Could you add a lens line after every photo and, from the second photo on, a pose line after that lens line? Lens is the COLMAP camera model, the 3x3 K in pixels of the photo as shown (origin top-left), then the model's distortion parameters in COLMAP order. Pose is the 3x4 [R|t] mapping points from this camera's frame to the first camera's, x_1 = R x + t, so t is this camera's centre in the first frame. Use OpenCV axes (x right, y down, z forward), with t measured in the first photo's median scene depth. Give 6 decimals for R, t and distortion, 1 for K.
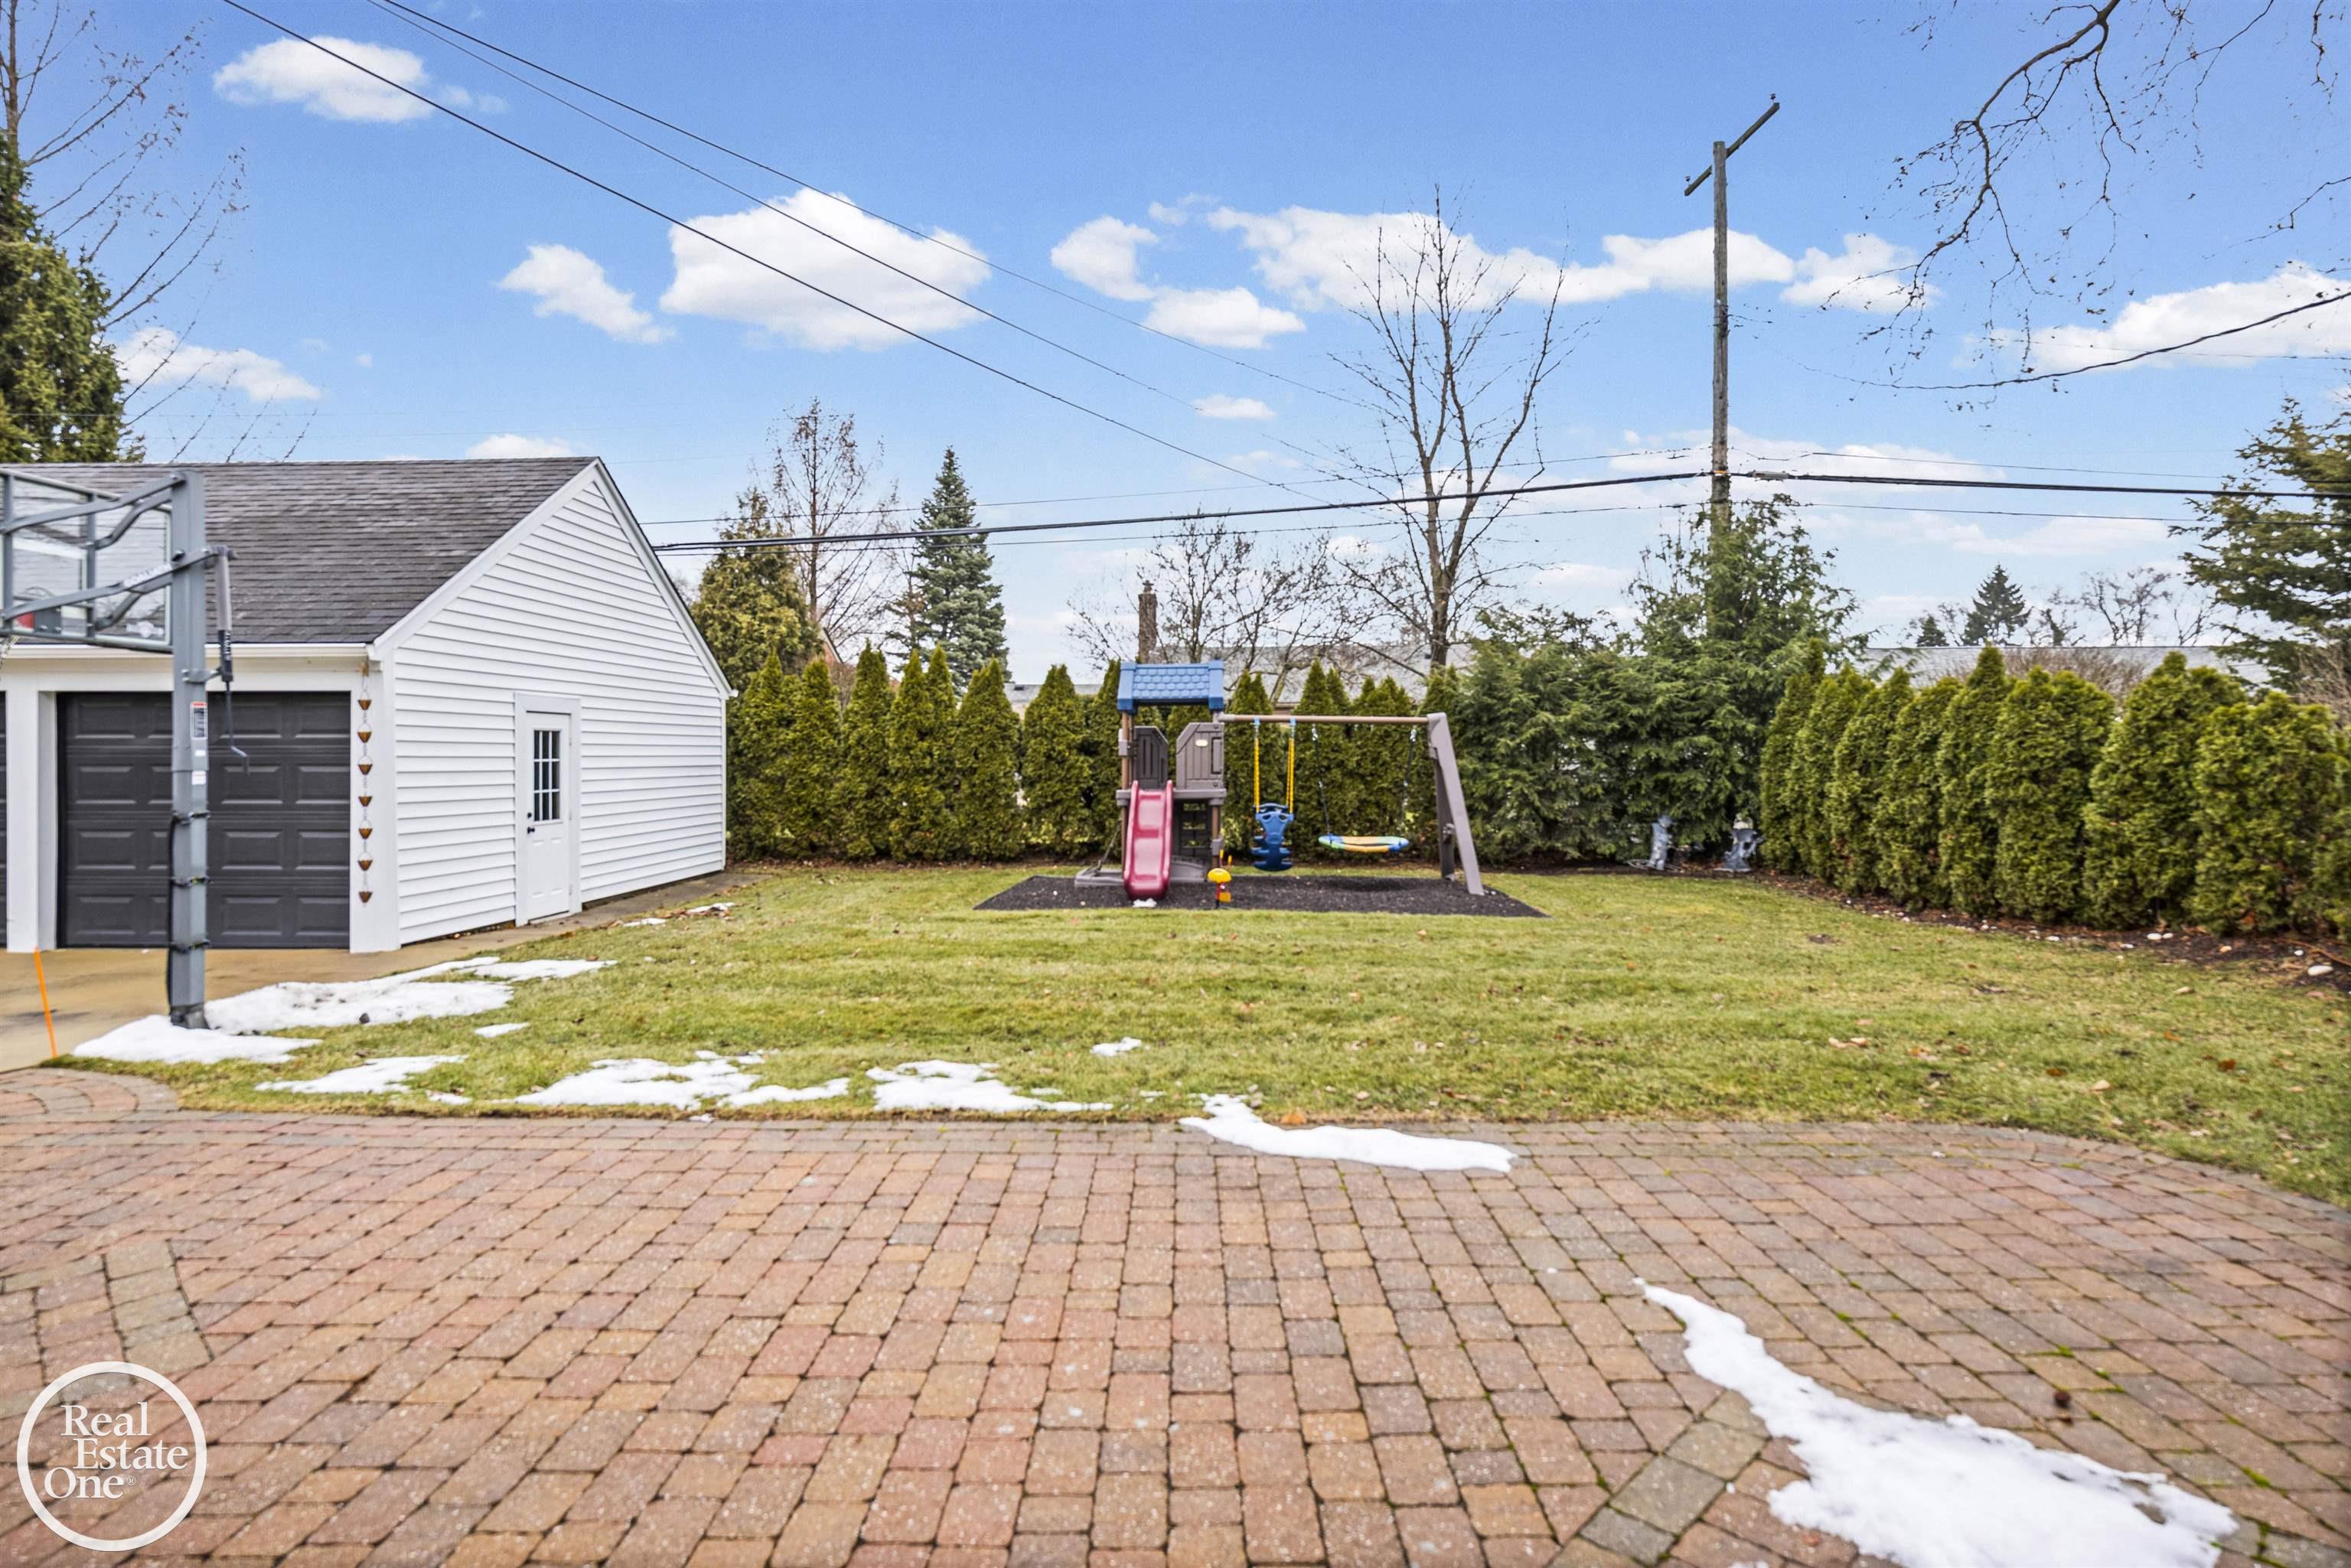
lens RADIAL K [[1221.7, 0, 1179.4], [0, 1221.7, 735.0], [0, 0, 1]] dist [0.004770, -0.001580]
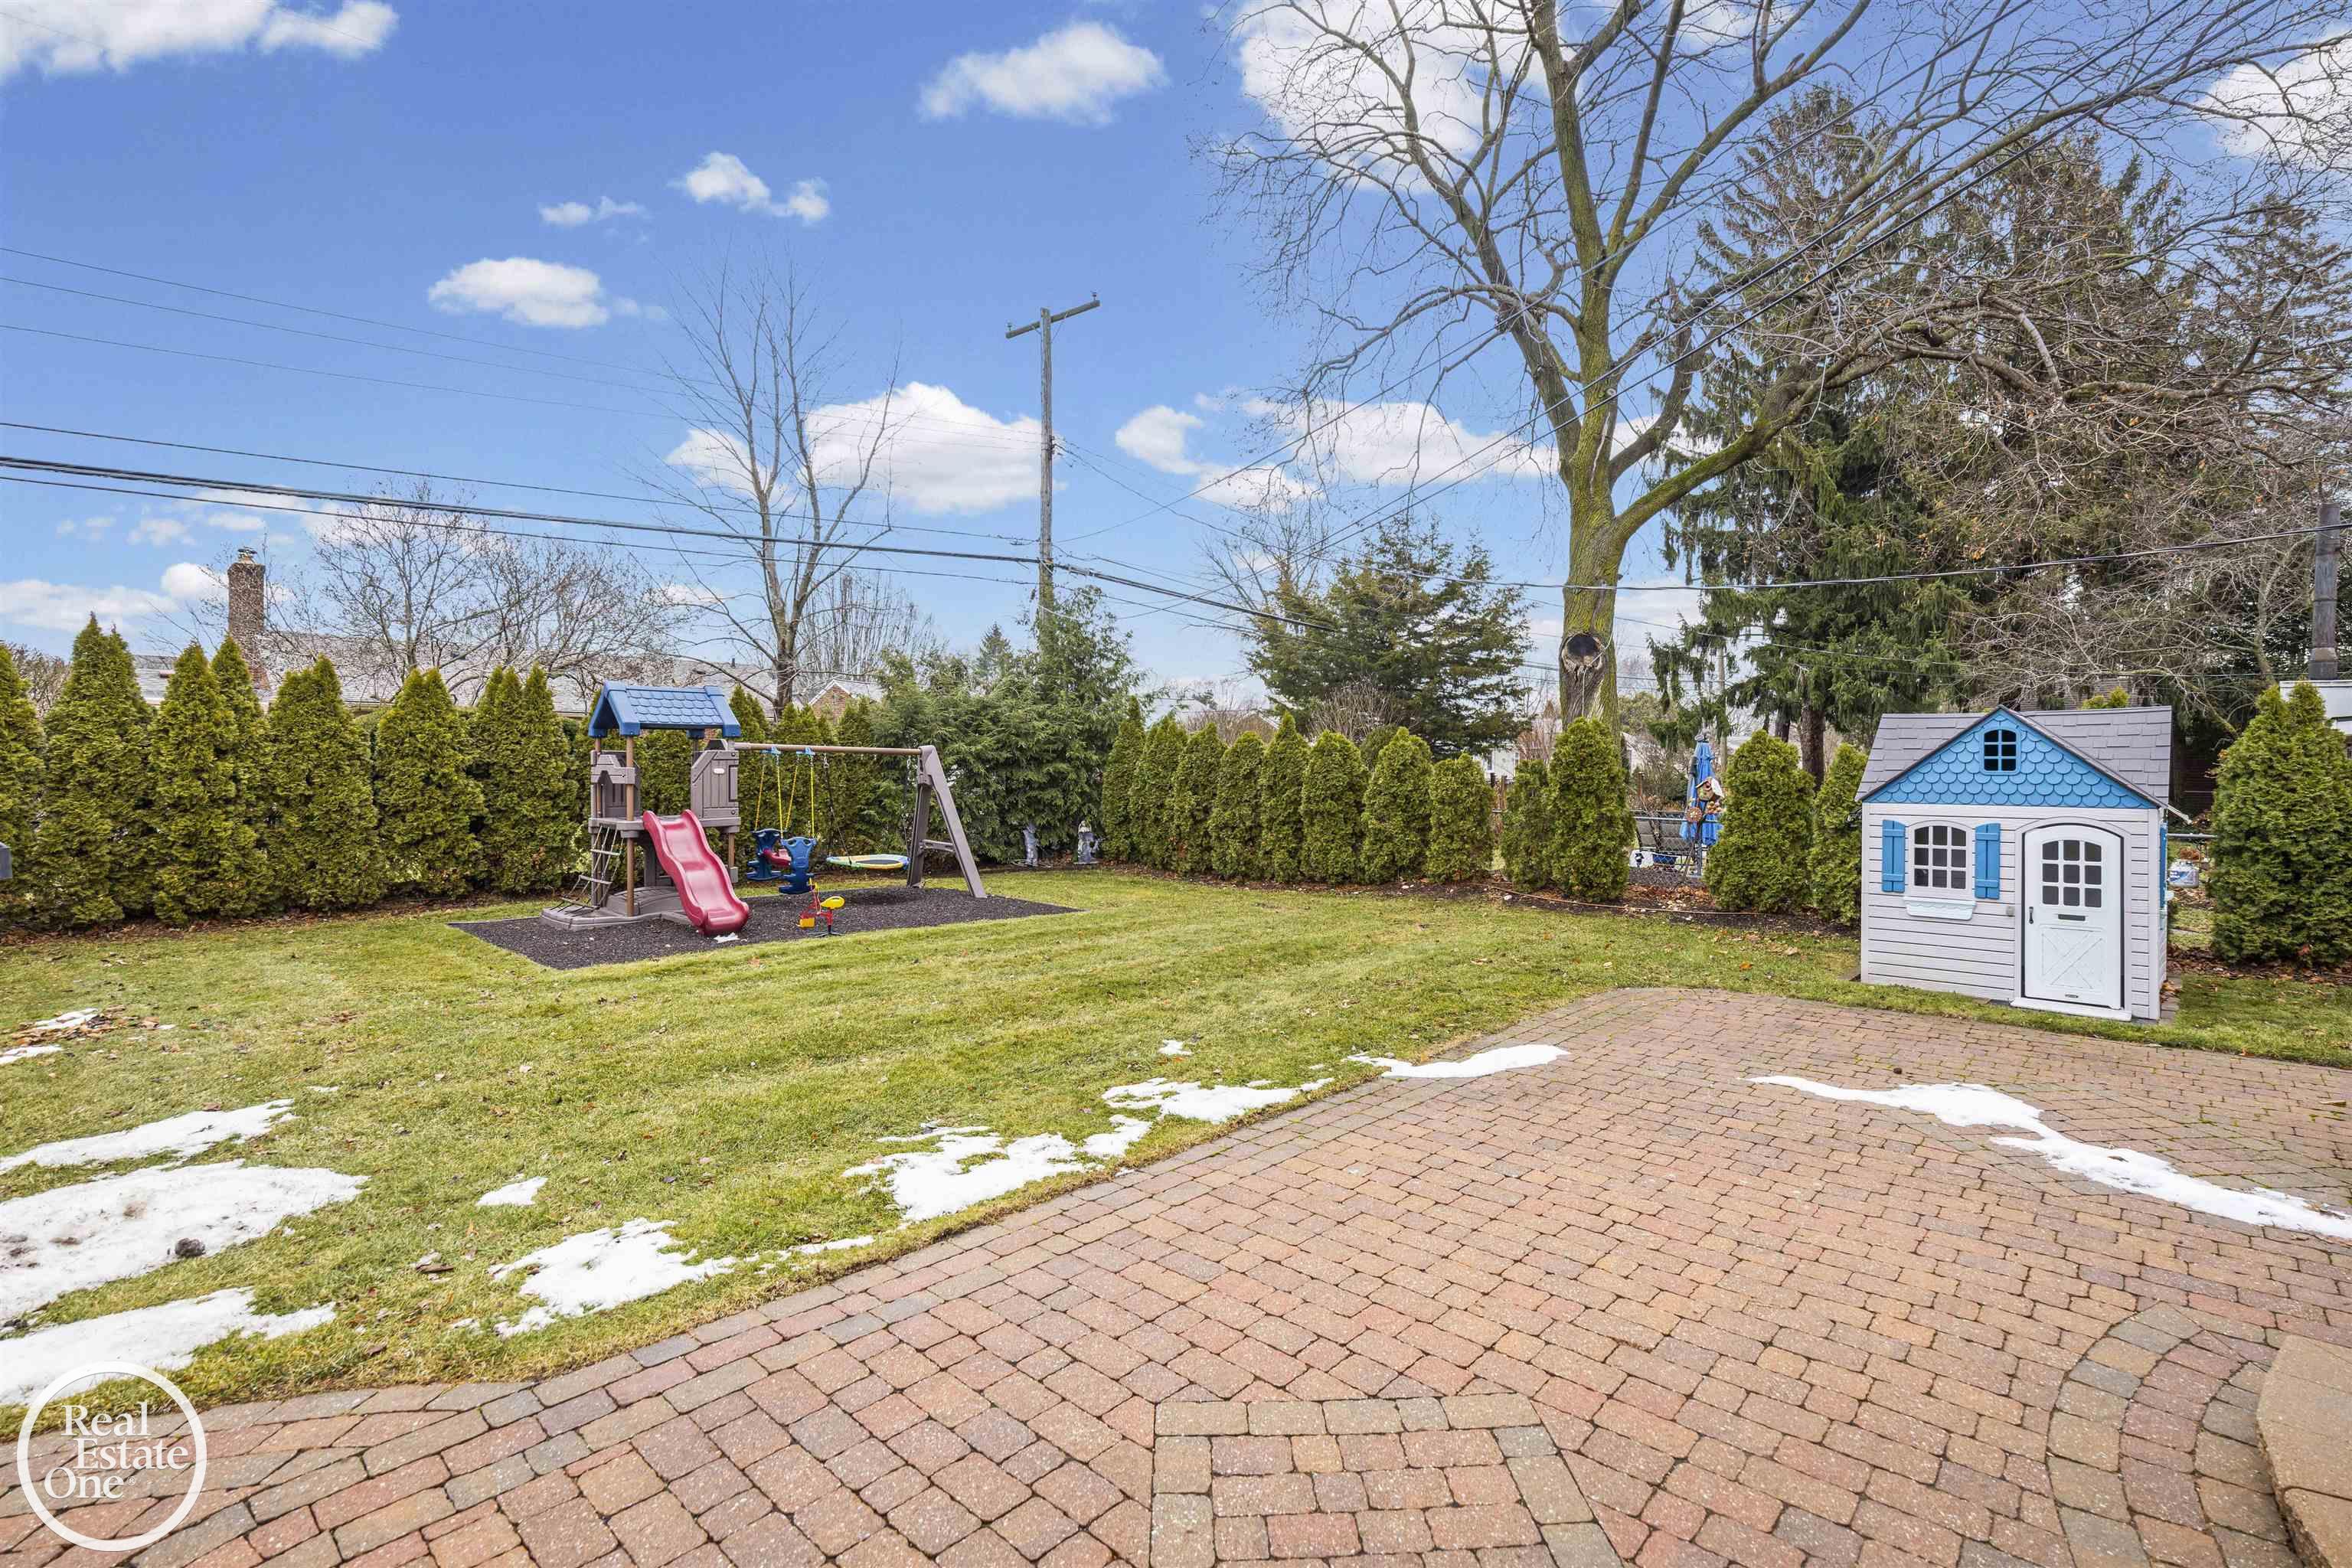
lens RADIAL K [[1062.5, 0, 1238.9], [0, 1062.5, 755.8], [0, 0, 1]] dist [0.002390, -0.000022]
pose [[0.650147, 0.011709, 0.759718, -0.365362], [-0.023346, 0.999717, 0.004571, -0.019219], [-0.759449, -0.020709, 0.650237, 0.117893]]
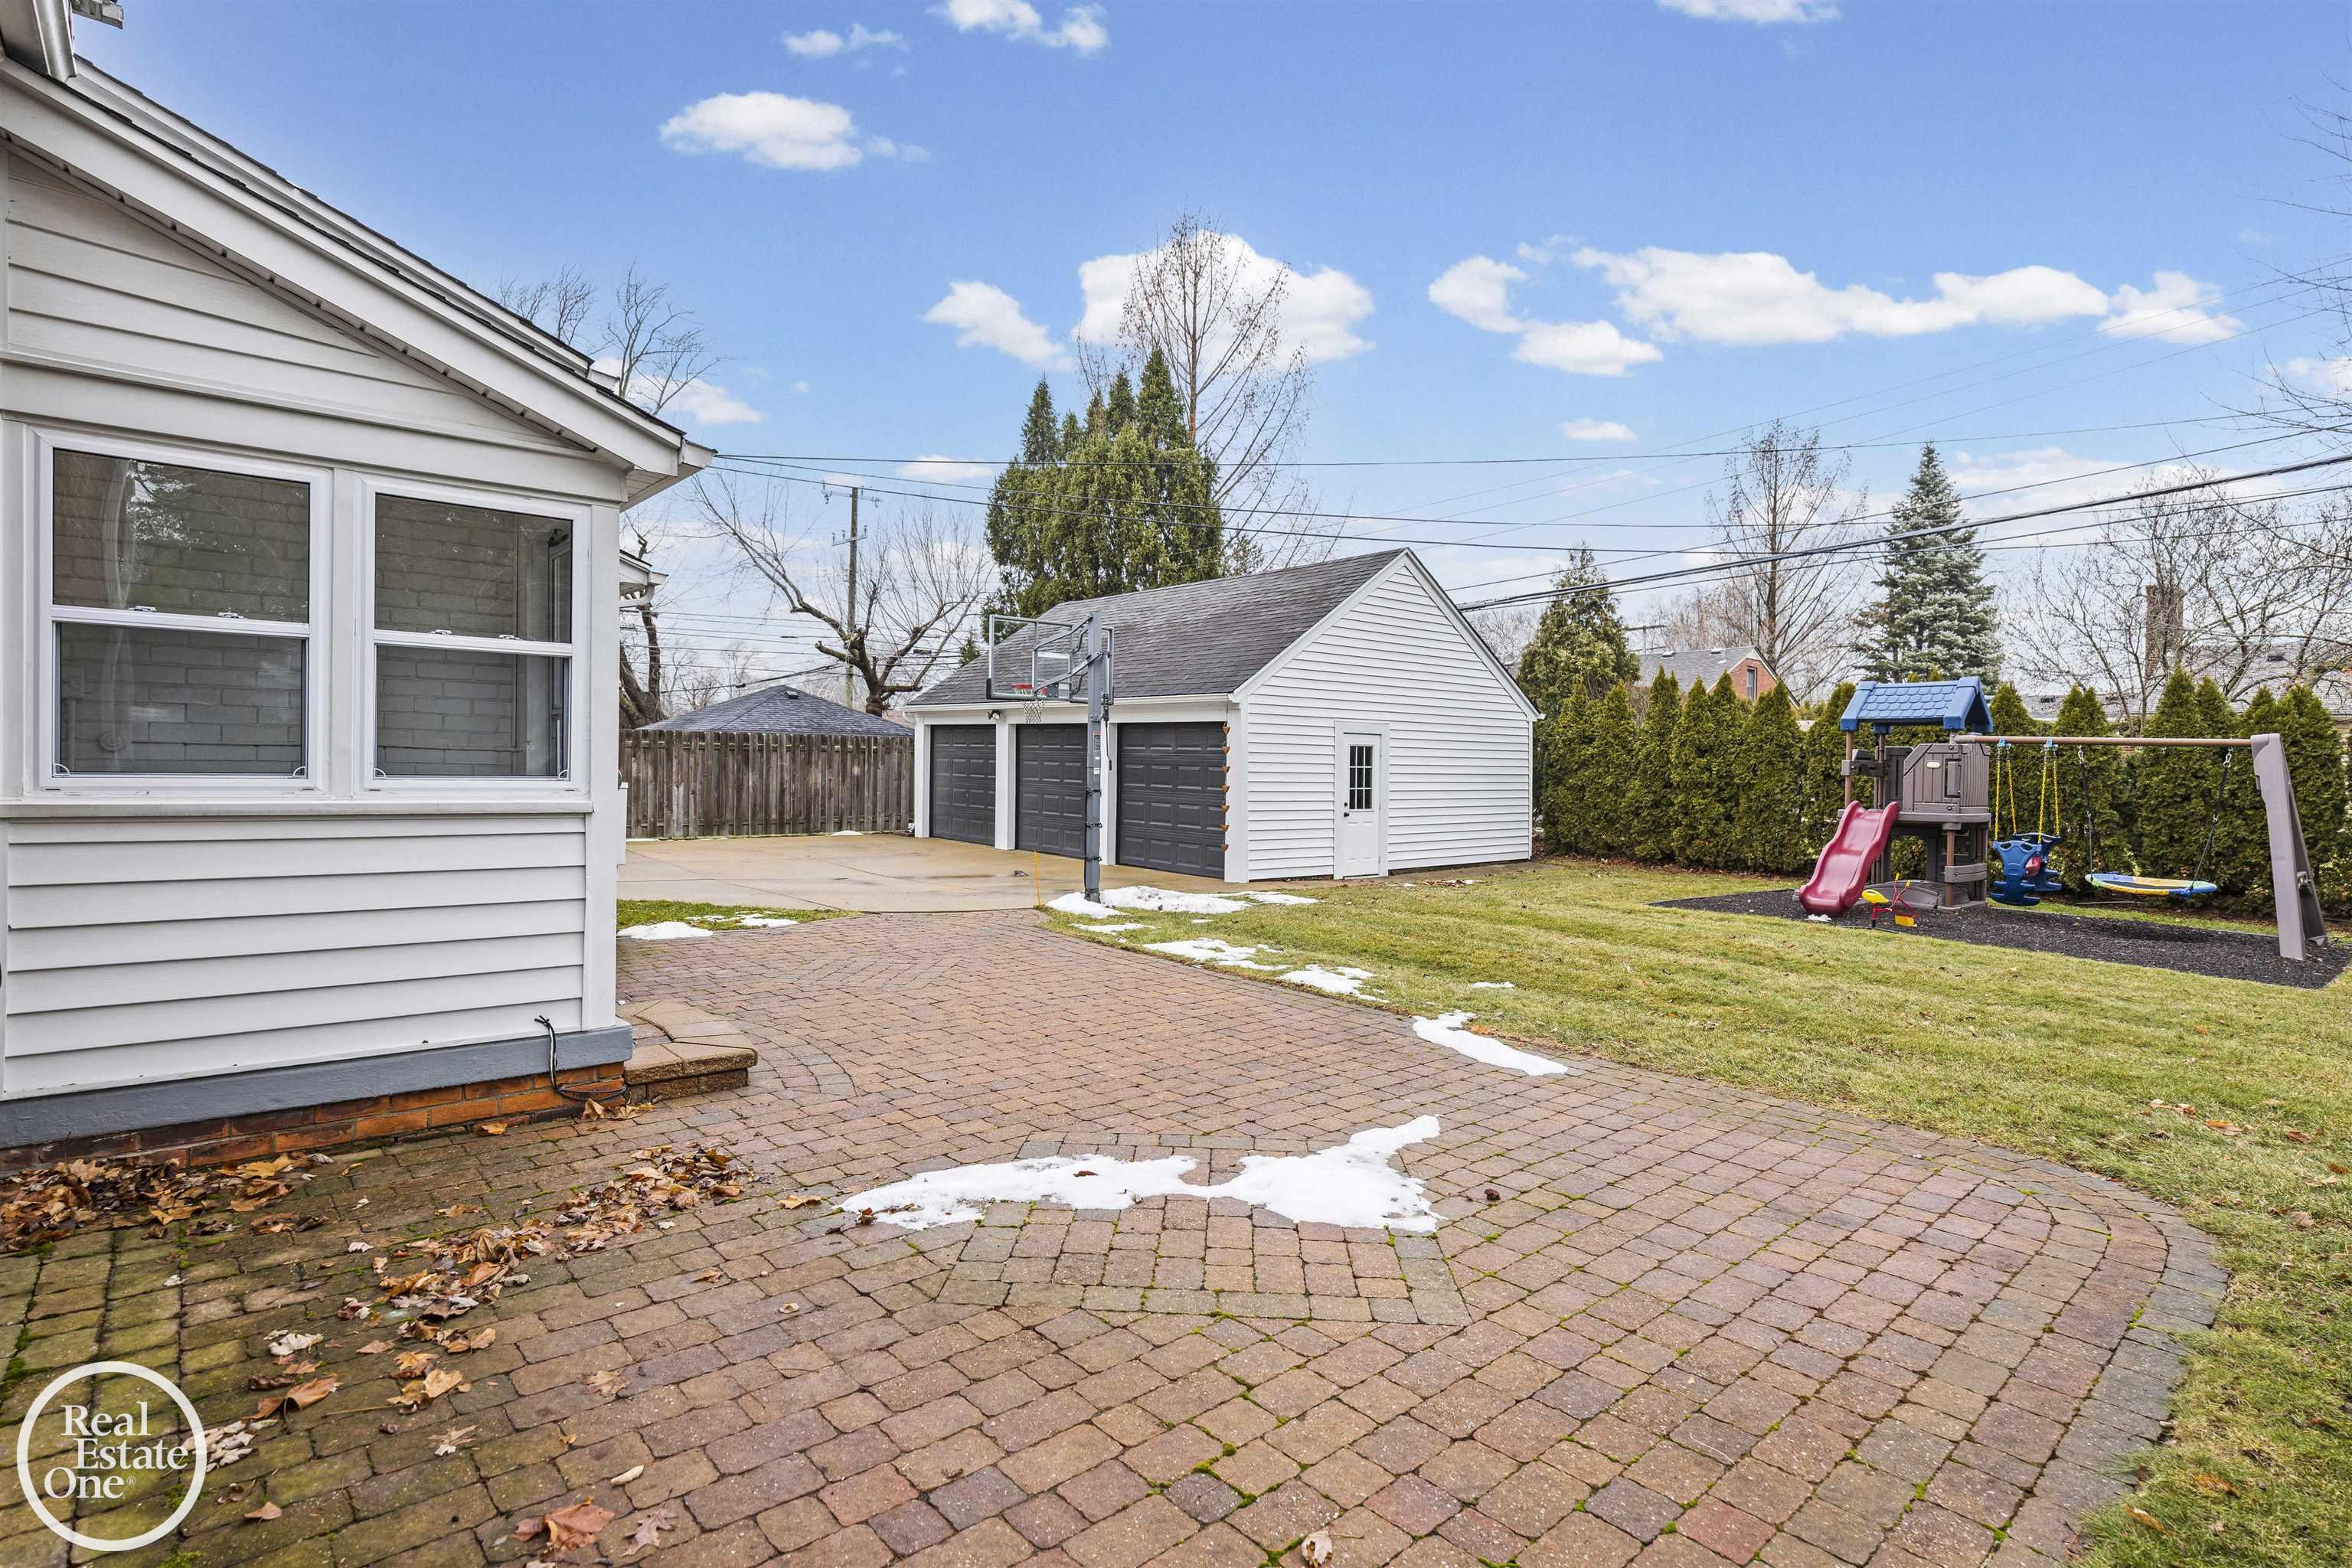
lens RADIAL K [[1144.3, 0, 1173.6], [0, 1144.3, 754.3], [0, 0, 1]] dist [0.001481, -0.000233]
pose [[0.668024, 0.013952, -0.744009, 0.289671], [-0.009426, 0.999903, 0.010288, -0.005133], [0.744080, 0.000141, 0.668090, -0.051200]]
